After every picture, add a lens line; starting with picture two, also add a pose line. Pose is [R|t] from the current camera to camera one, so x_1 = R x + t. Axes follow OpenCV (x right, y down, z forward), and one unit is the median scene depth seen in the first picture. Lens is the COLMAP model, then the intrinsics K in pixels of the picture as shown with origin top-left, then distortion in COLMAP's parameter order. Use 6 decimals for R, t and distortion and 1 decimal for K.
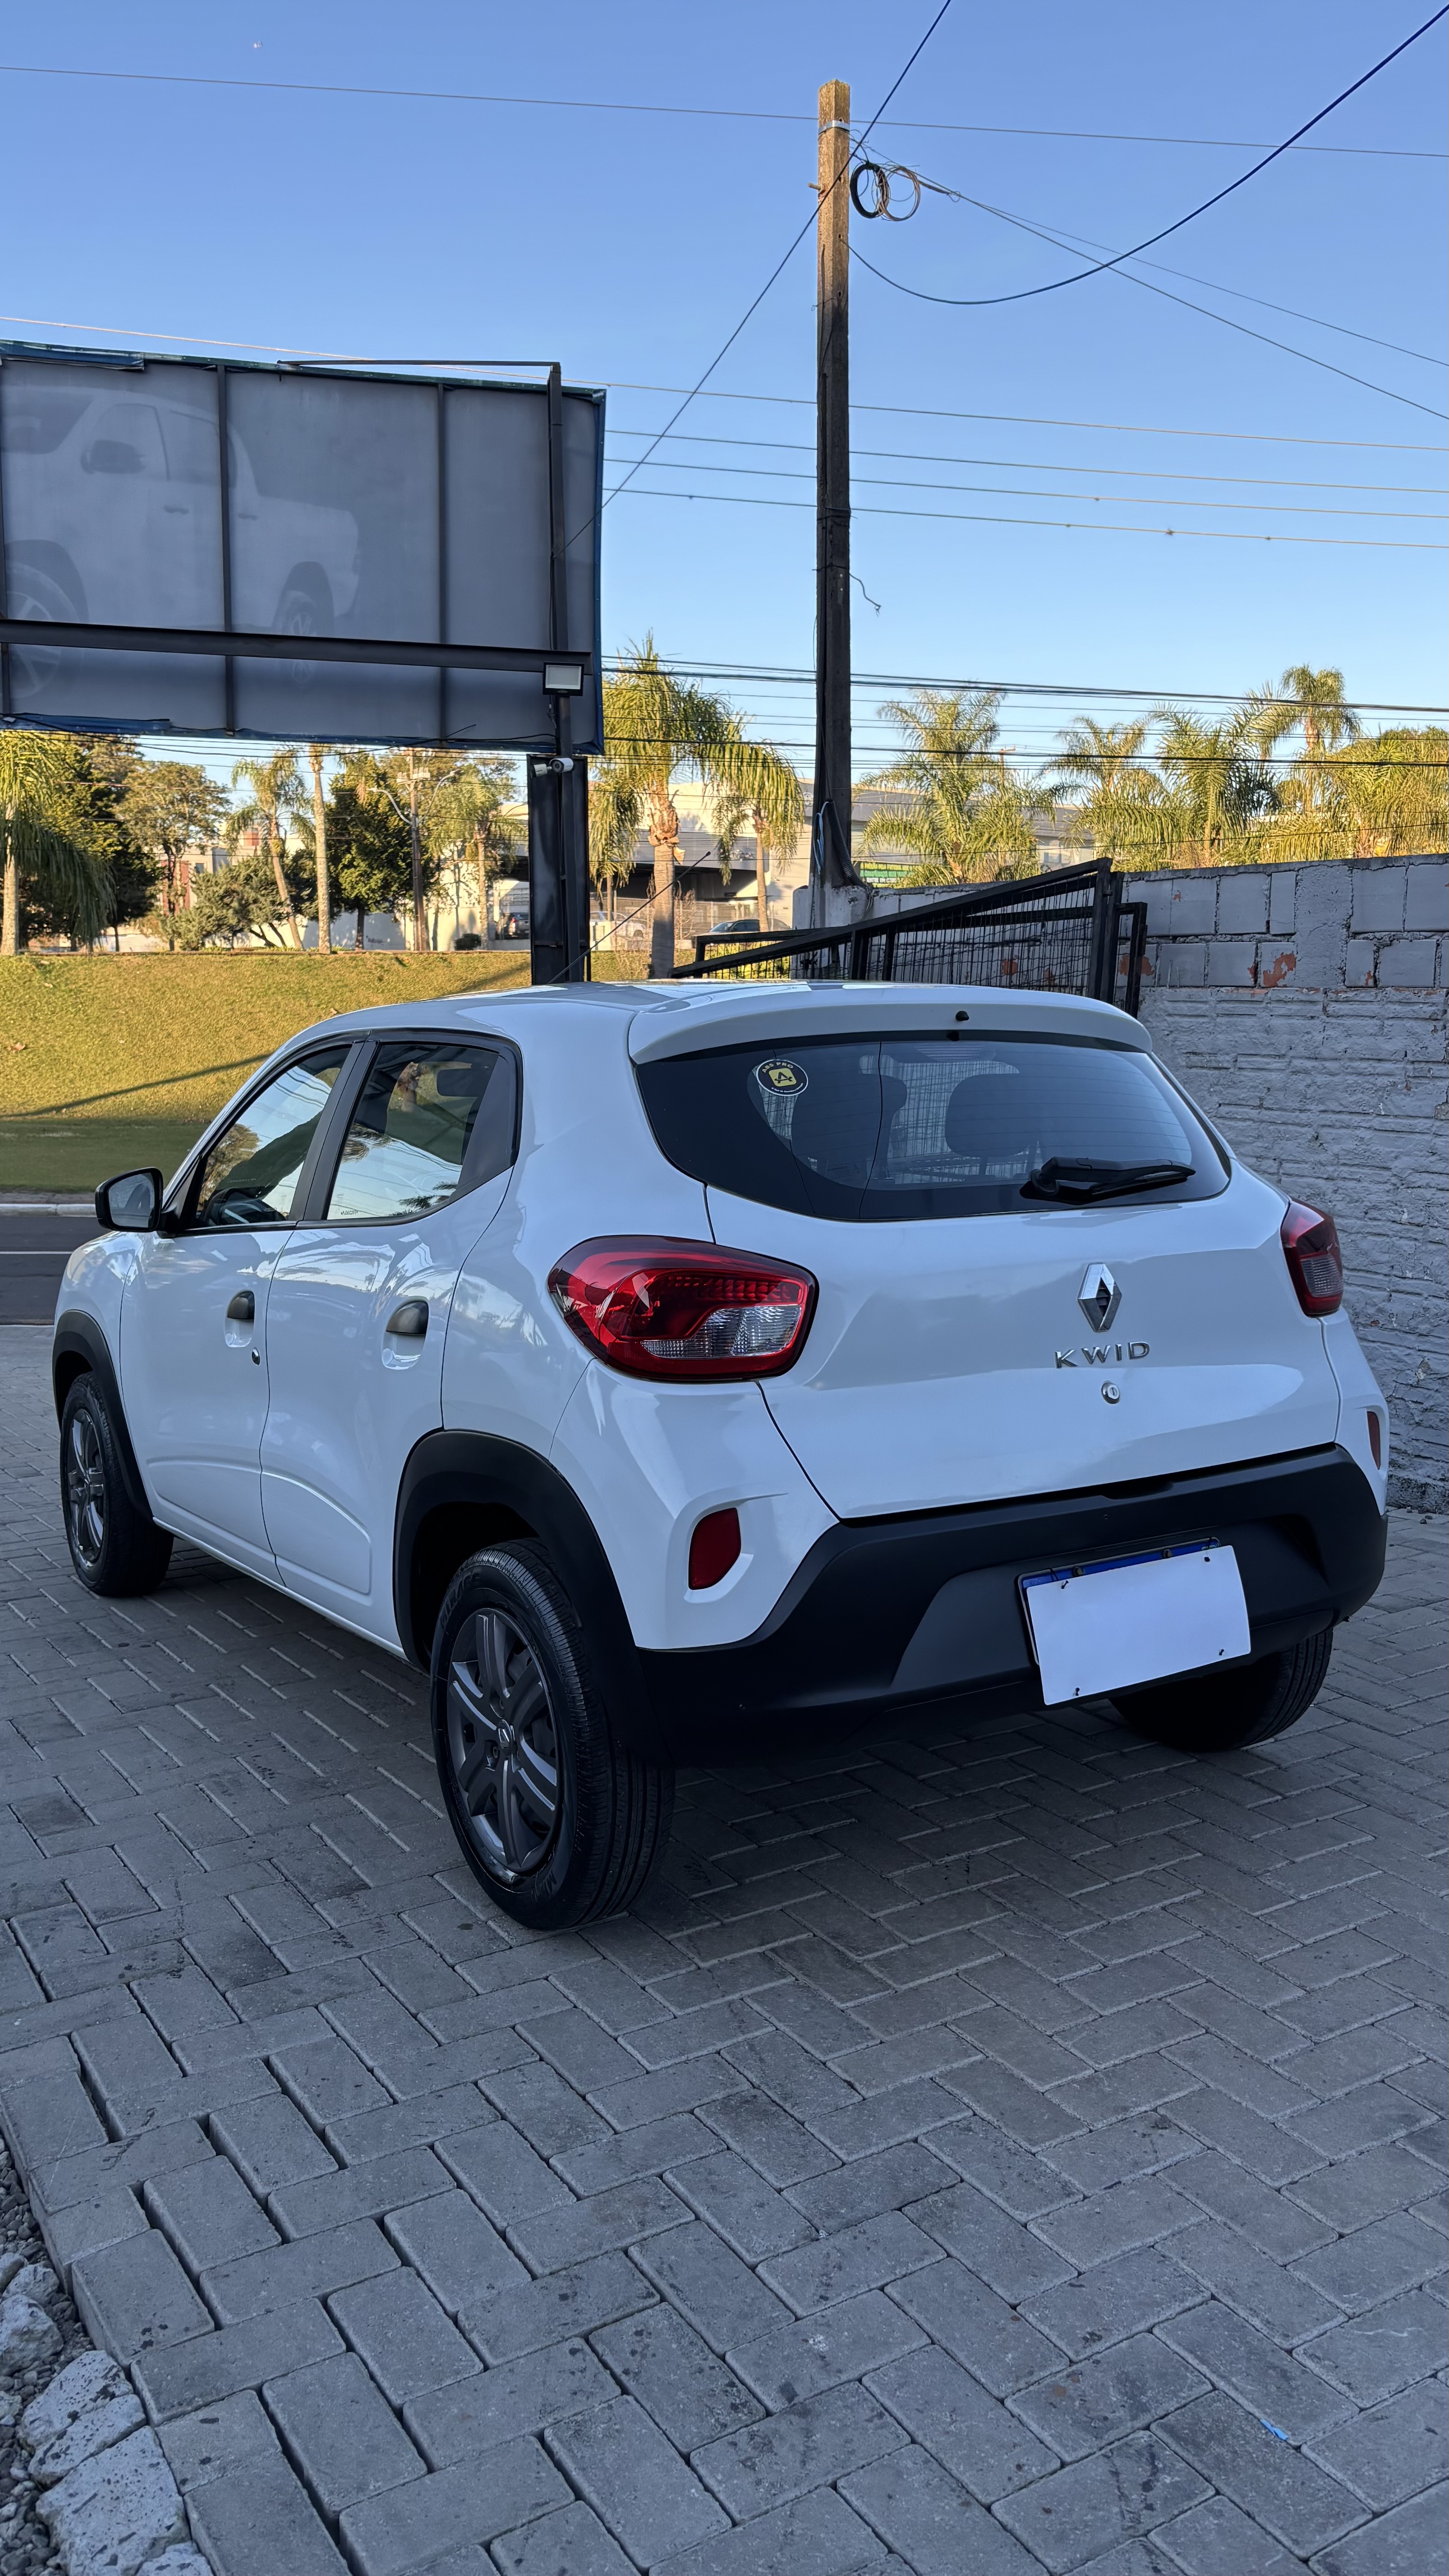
lens RADIAL K [[1987.8, 0, 730.1], [0, 1987.8, 1296.6], [0, 0, 1]] dist [0.009721, 0.005892]
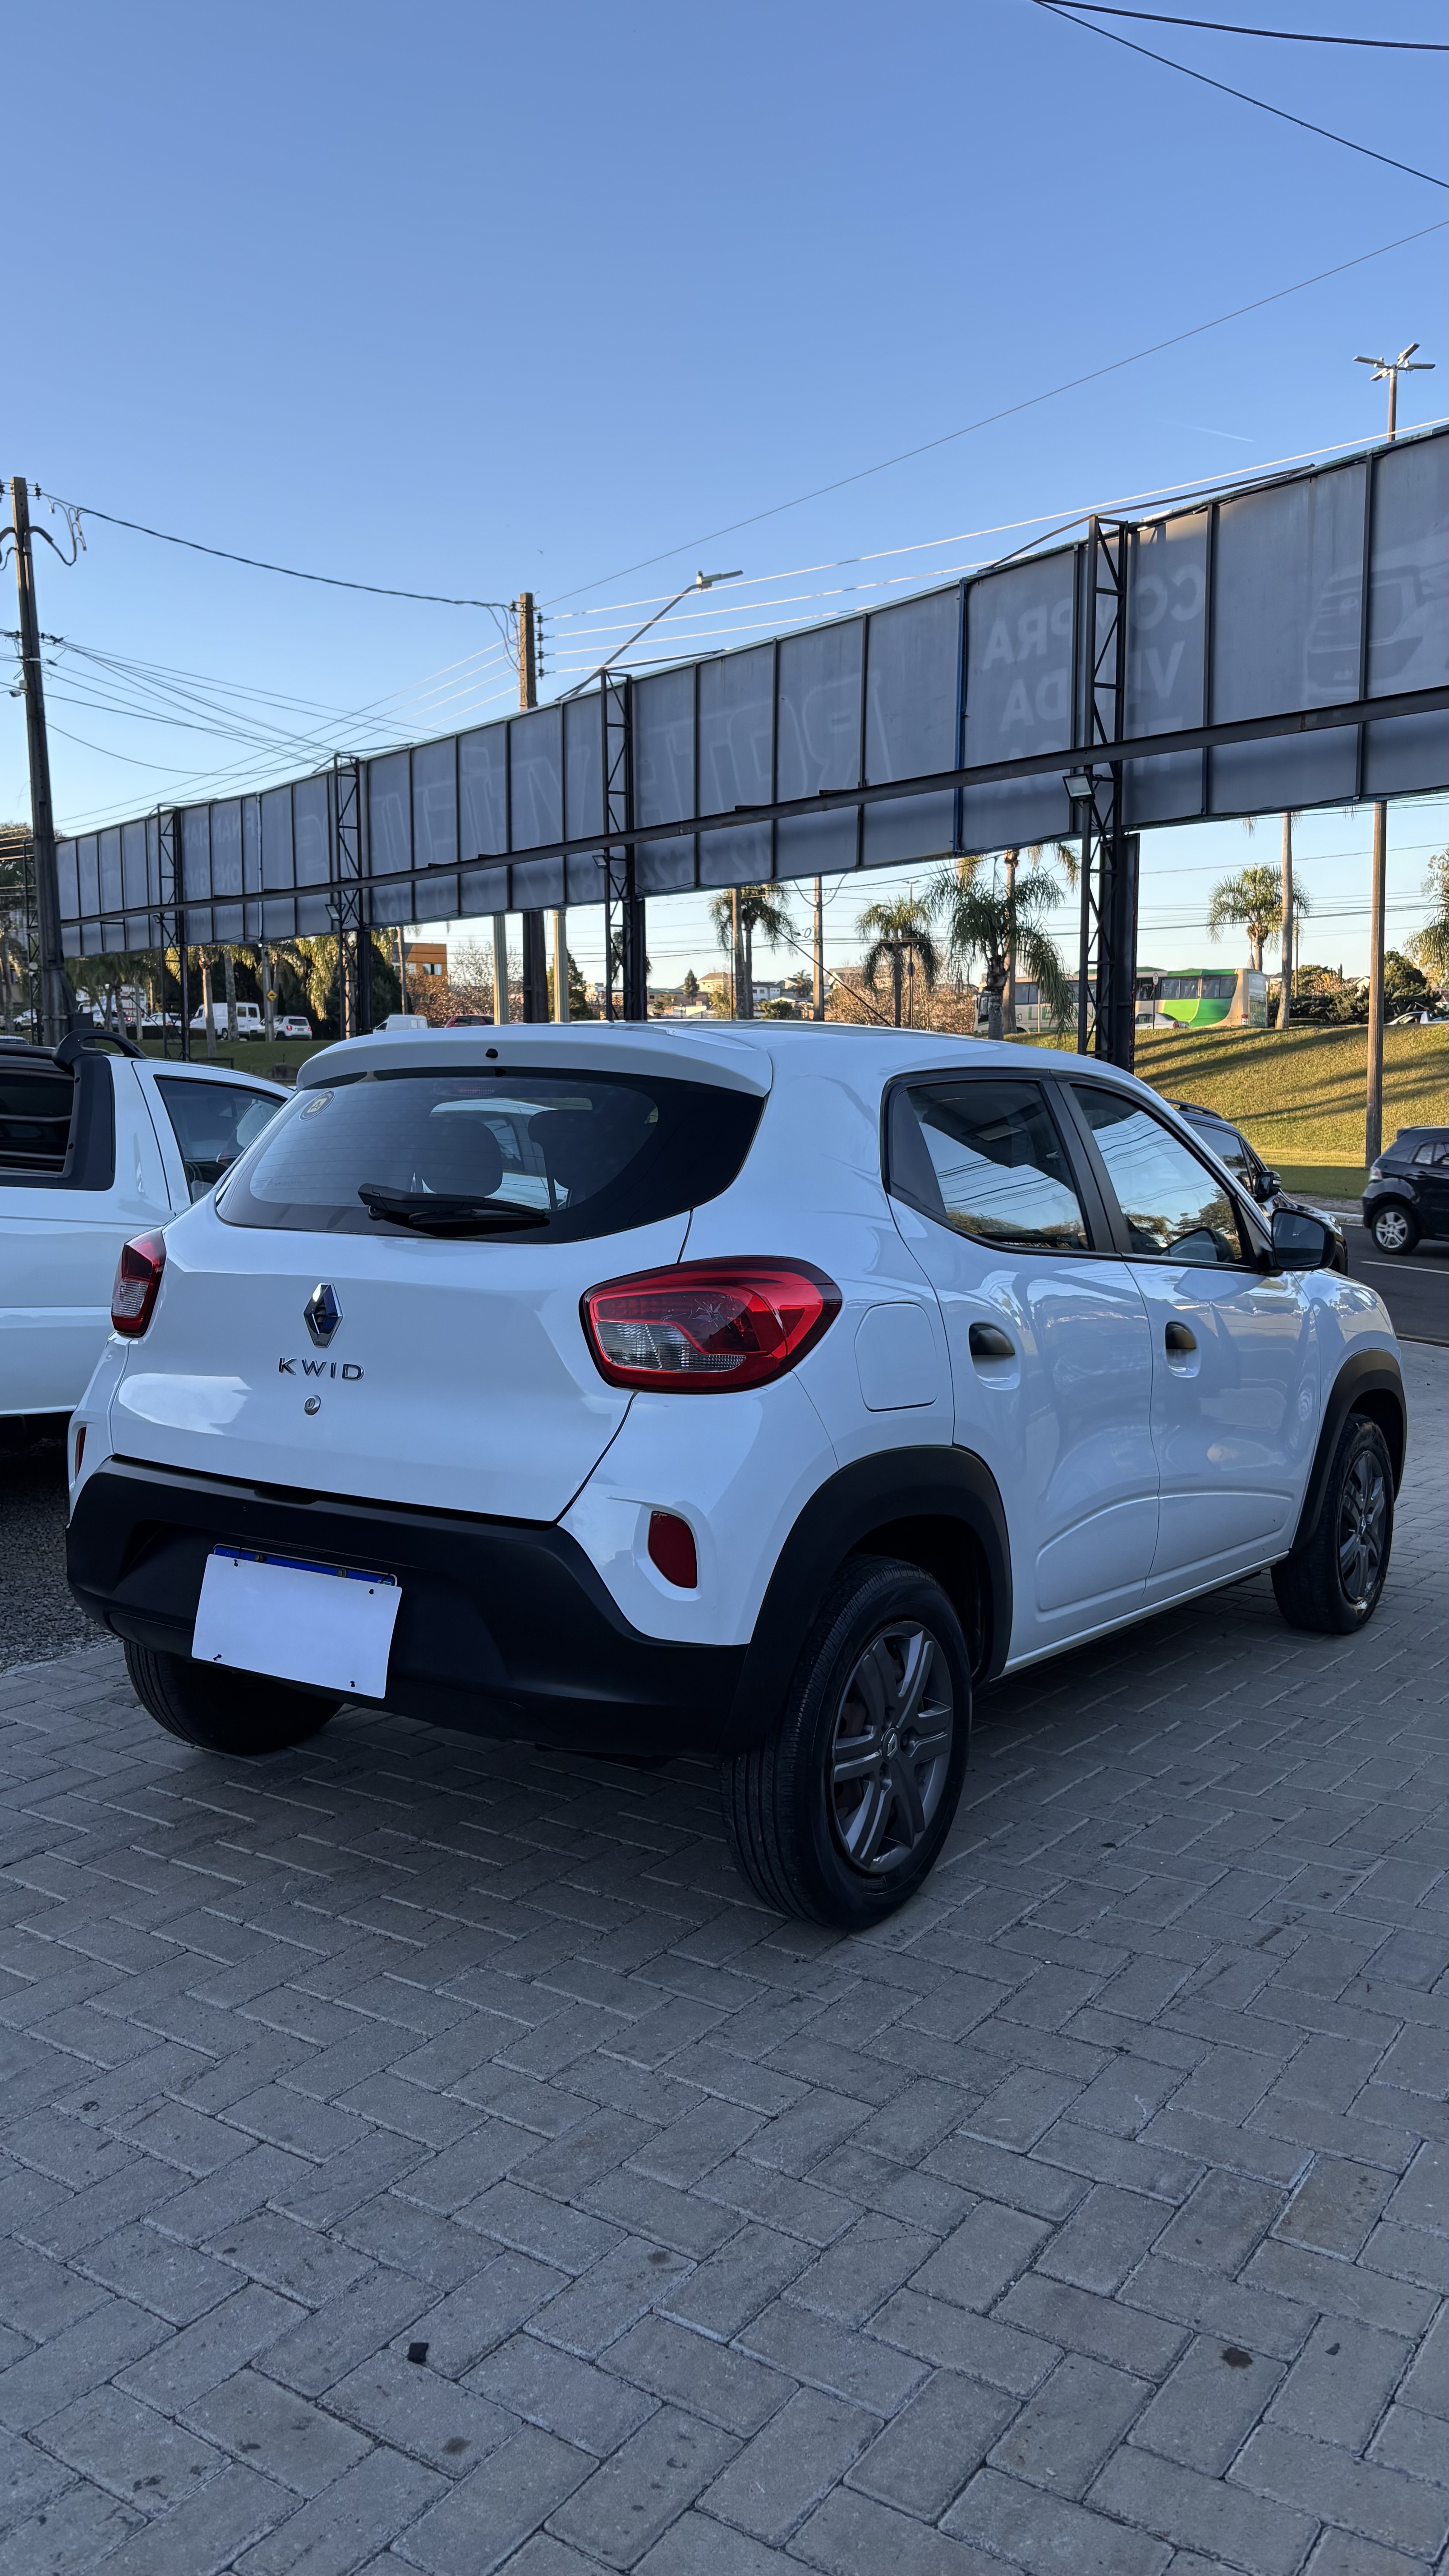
lens RADIAL K [[2012.0, 0, 724.5], [0, 2012.0, 1288.0], [0, 0, 1]] dist [0.001908, -0.006794]
pose [[0.374439, 0.090660, -0.922809, 0.427319], [-0.123433, 0.991225, 0.047297, -0.030928], [0.918999, 0.096195, 0.382344, 0.265924]]
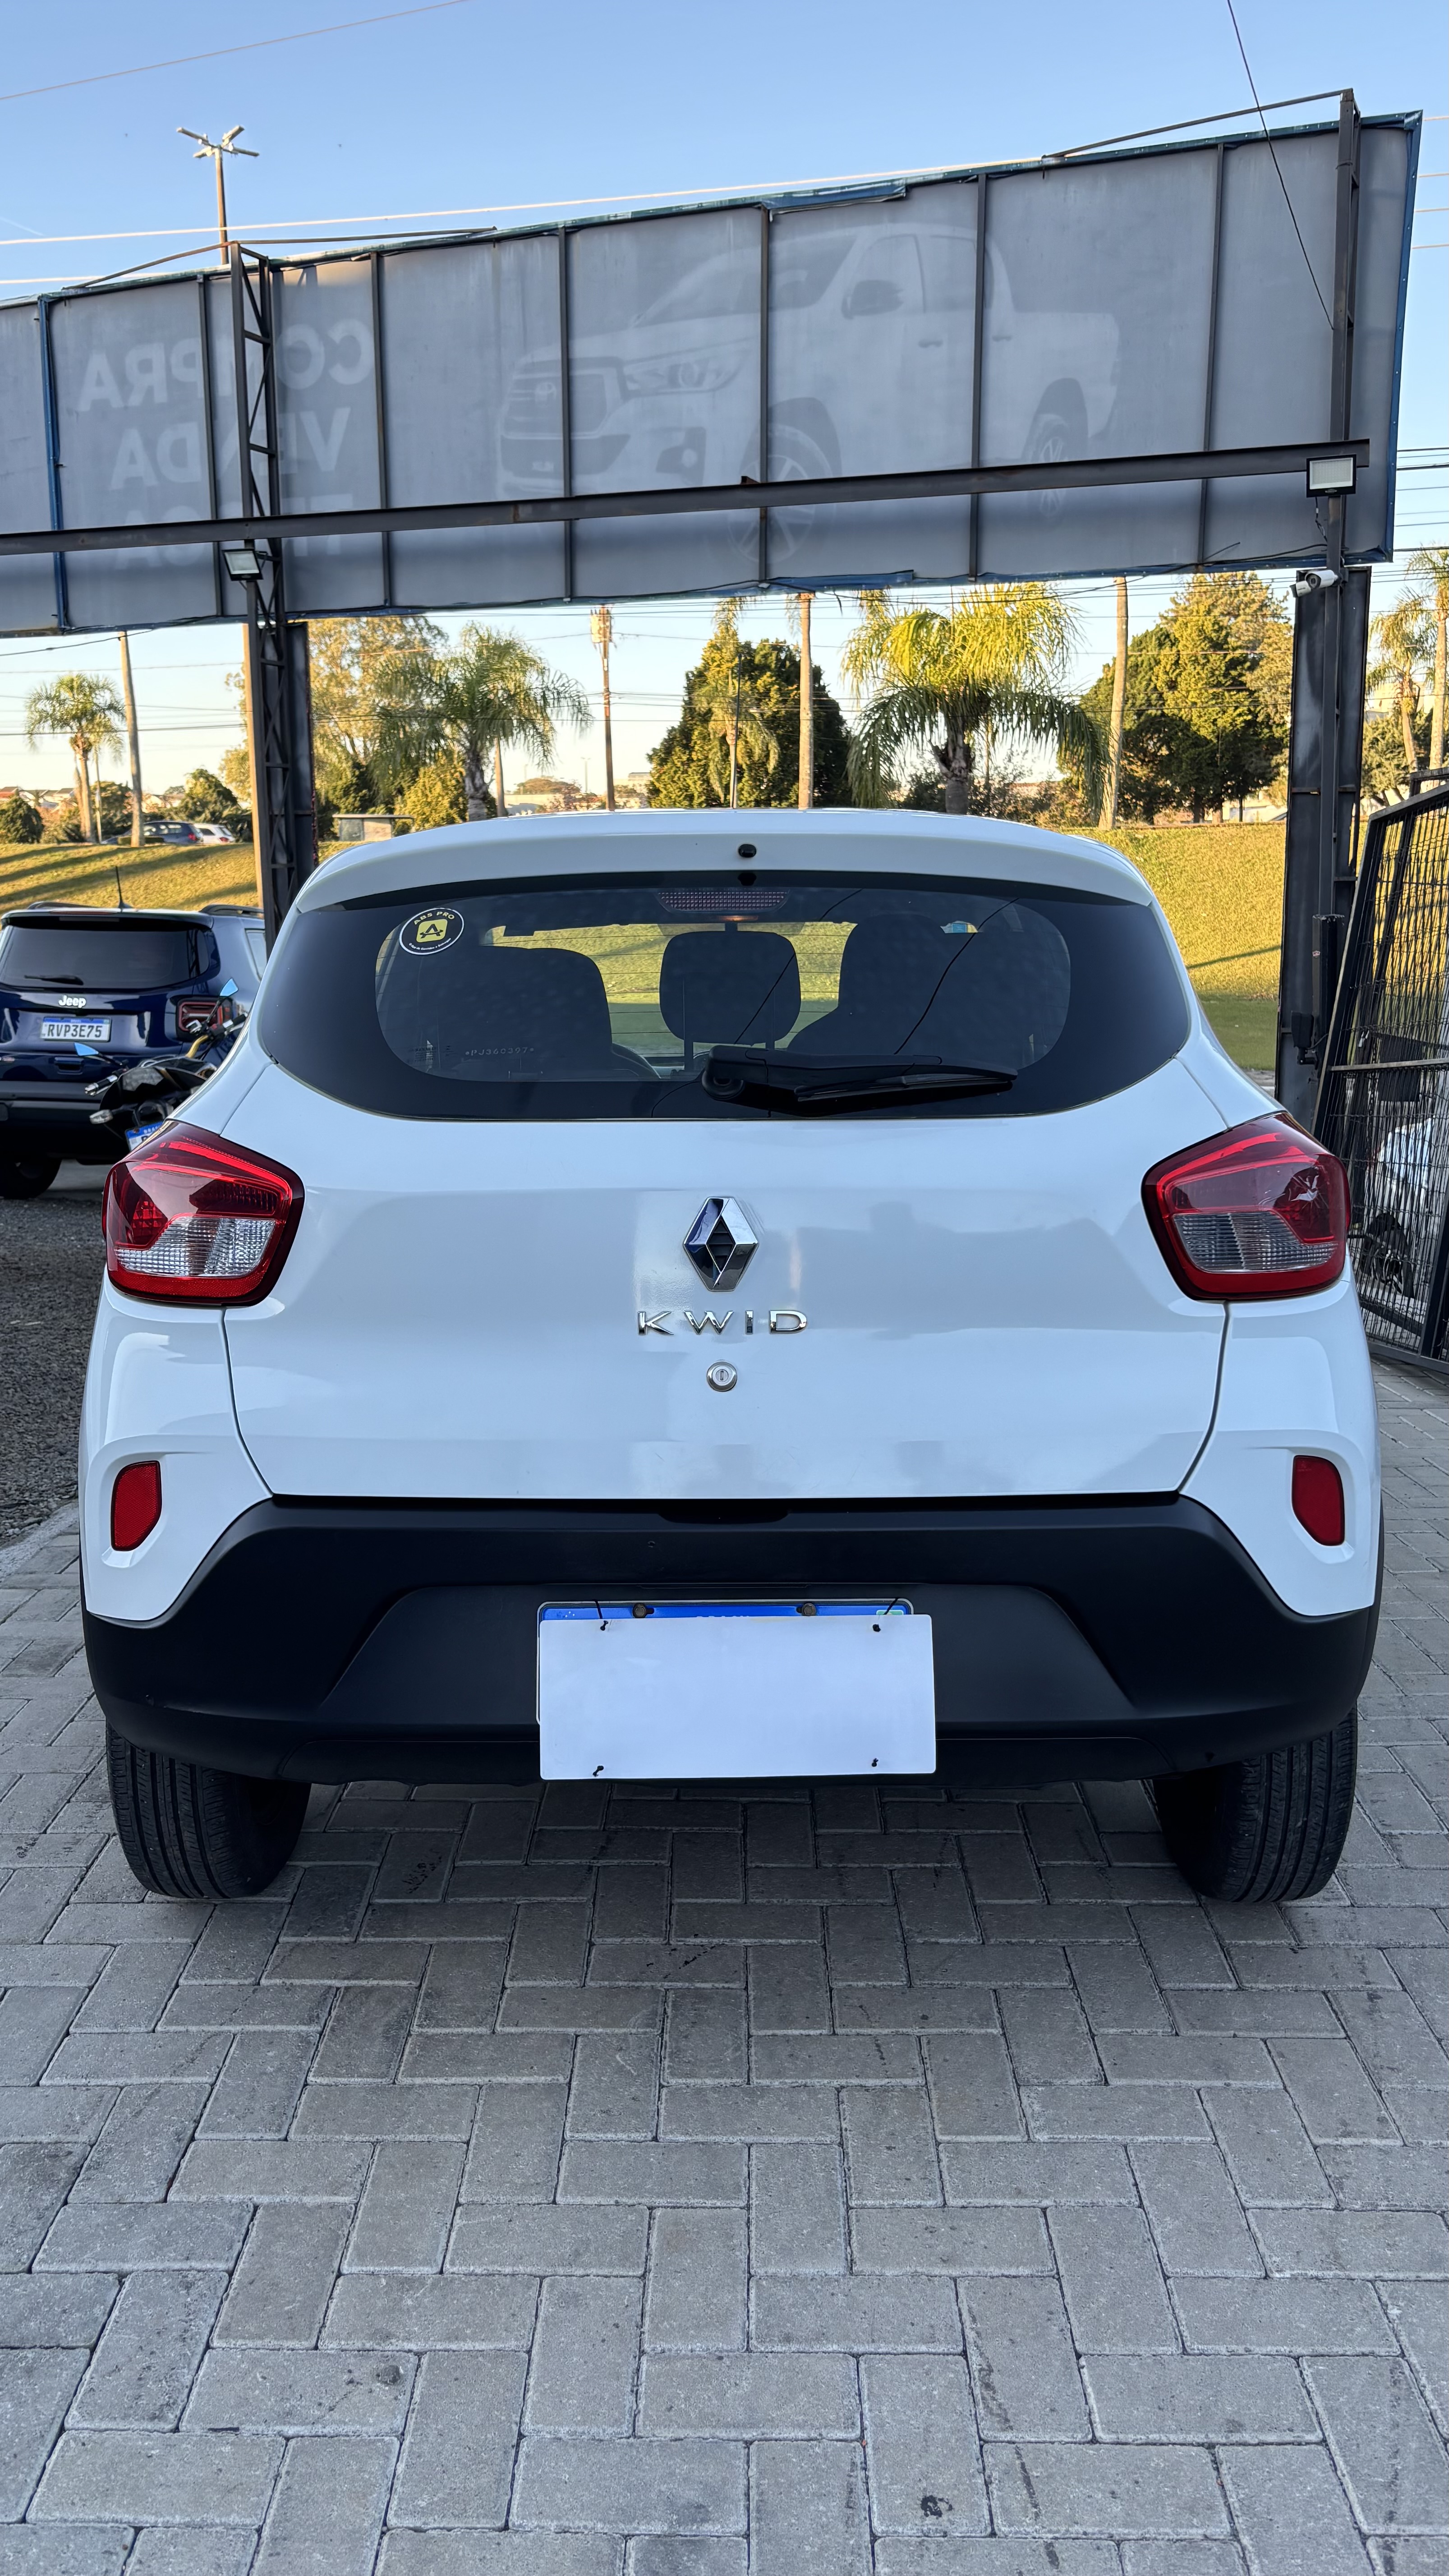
lens RADIAL K [[1965.0, 0, 719.2], [0, 1965.0, 1310.4], [0, 0, 1]] dist [0.006590, 0.003825]
pose [[0.836386, 0.105162, -0.537959, 0.192723], [-0.066992, 0.993678, 0.090093, -0.013319], [0.544032, -0.039314, 0.838143, 0.137843]]
